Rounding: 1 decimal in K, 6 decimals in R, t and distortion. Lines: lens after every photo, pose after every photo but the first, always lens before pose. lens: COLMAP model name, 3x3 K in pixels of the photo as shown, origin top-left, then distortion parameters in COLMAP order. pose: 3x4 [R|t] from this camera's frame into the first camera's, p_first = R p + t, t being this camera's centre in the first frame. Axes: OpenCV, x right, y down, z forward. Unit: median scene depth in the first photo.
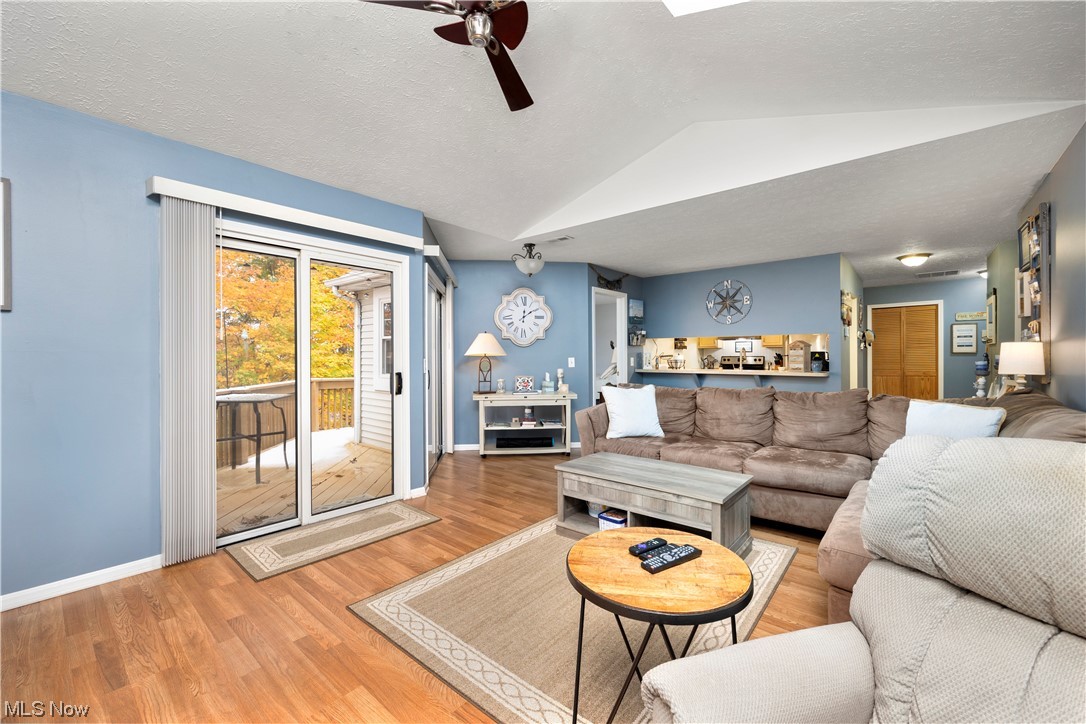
lens RADIAL K [[451.1, 0, 542.2], [0, 451.1, 354.8], [0, 0, 1]] dist [0.000172, -0.000312]
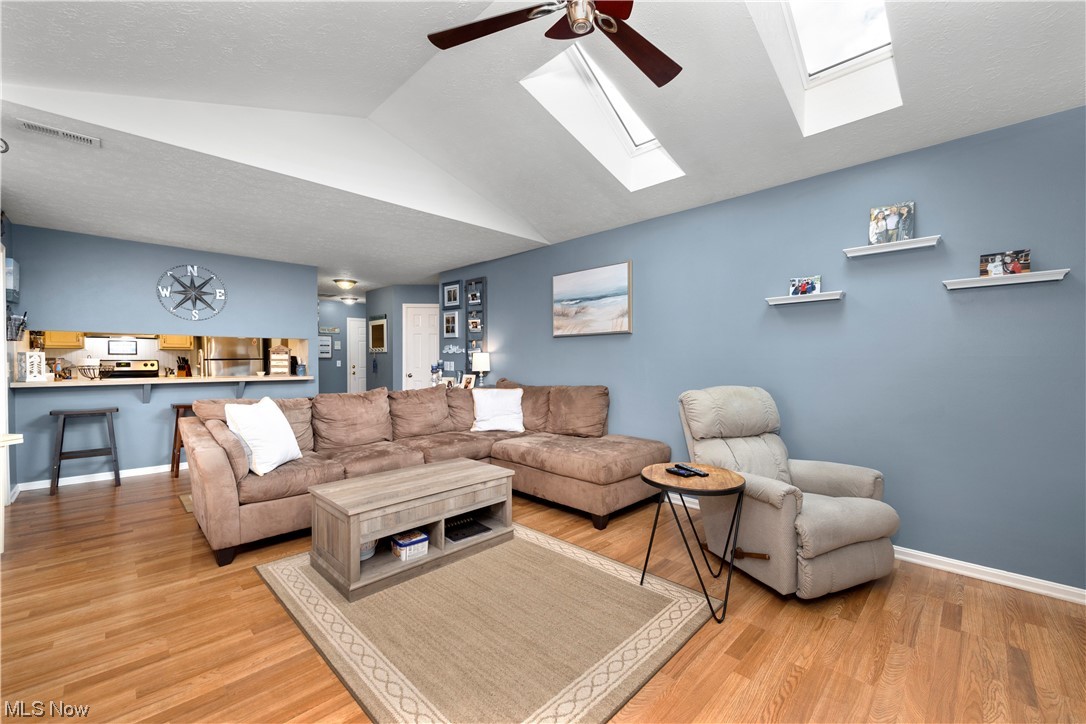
lens RADIAL K [[430.7, 0, 547.5], [0, 430.7, 372.6], [0, 0, 1]] dist [0.000064, -0.000028]
pose [[0.075387, -0.026255, 0.996809, -0.336556], [-0.003384, 0.999641, 0.026585, 0.002996], [-0.997149, -0.005377, 0.075271, 0.338250]]
